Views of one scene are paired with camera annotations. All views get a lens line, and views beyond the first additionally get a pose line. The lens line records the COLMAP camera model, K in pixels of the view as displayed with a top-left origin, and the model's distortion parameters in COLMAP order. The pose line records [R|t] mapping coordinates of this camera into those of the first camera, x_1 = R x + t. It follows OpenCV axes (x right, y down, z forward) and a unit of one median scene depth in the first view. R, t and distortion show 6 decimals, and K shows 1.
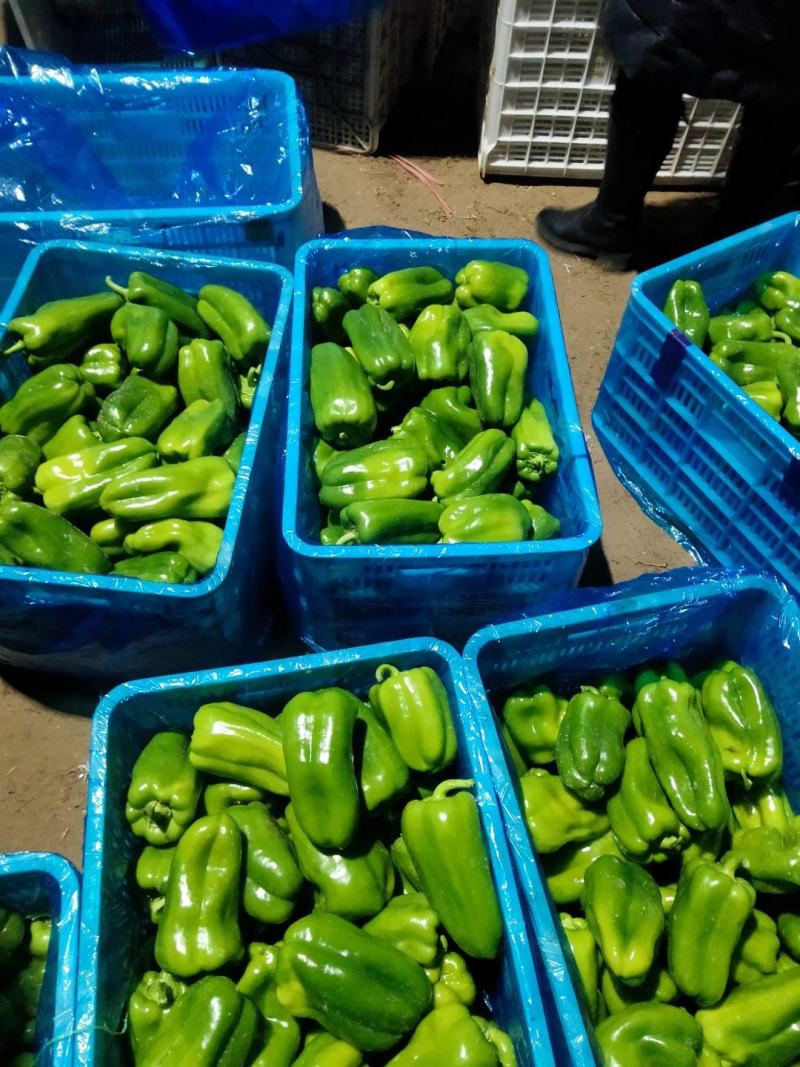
lens RADIAL K [[819.6, 0, 401.6], [0, 819.6, 521.4], [0, 0, 1]] dist [0.030788, -0.003856]
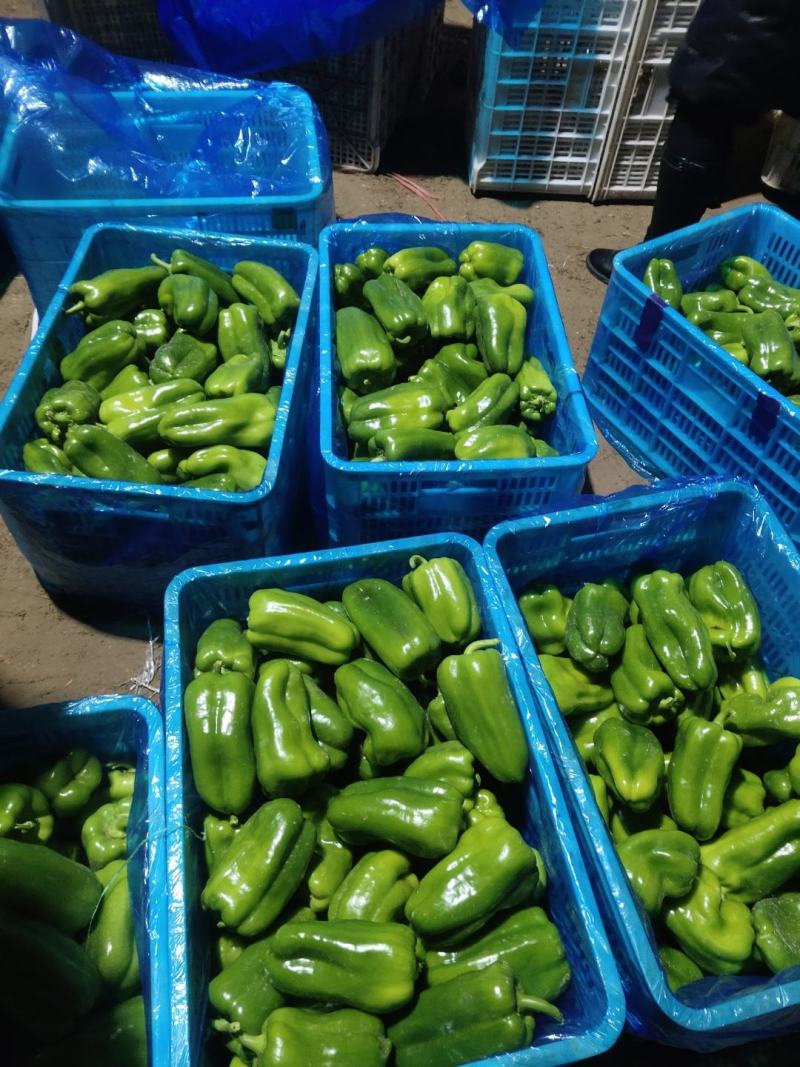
lens RADIAL K [[819.6, 0, 401.6], [0, 819.6, 521.4], [0, 0, 1]] dist [0.030788, -0.003856]
pose [[0.999510, -0.011612, 0.029059, -0.063100], [0.013690, 0.997285, -0.072348, 0.182562], [-0.028140, 0.072710, 0.996956, -0.126493]]
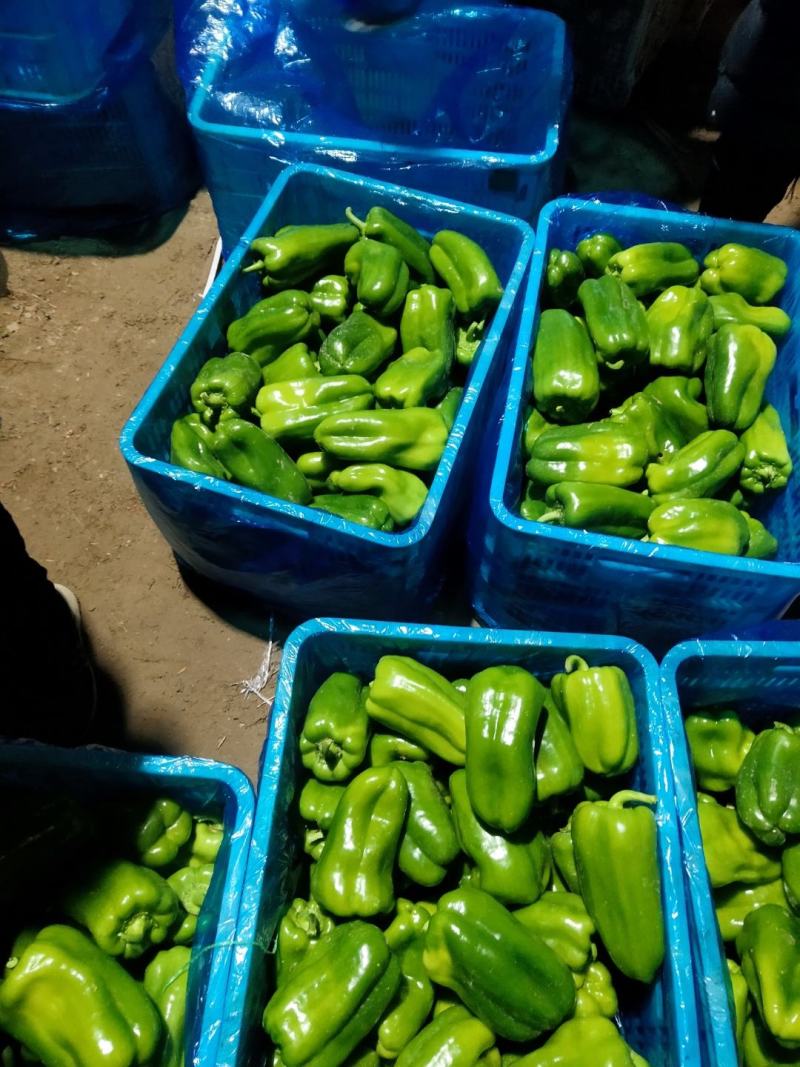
lens RADIAL K [[819.6, 0, 401.6], [0, 819.6, 521.4], [0, 0, 1]] dist [0.030788, -0.003856]
pose [[0.971558, 0.193835, -0.136026, -0.102543], [-0.186500, 0.980312, 0.064862, -0.003867], [0.145920, -0.037648, 0.988580, 0.020336]]
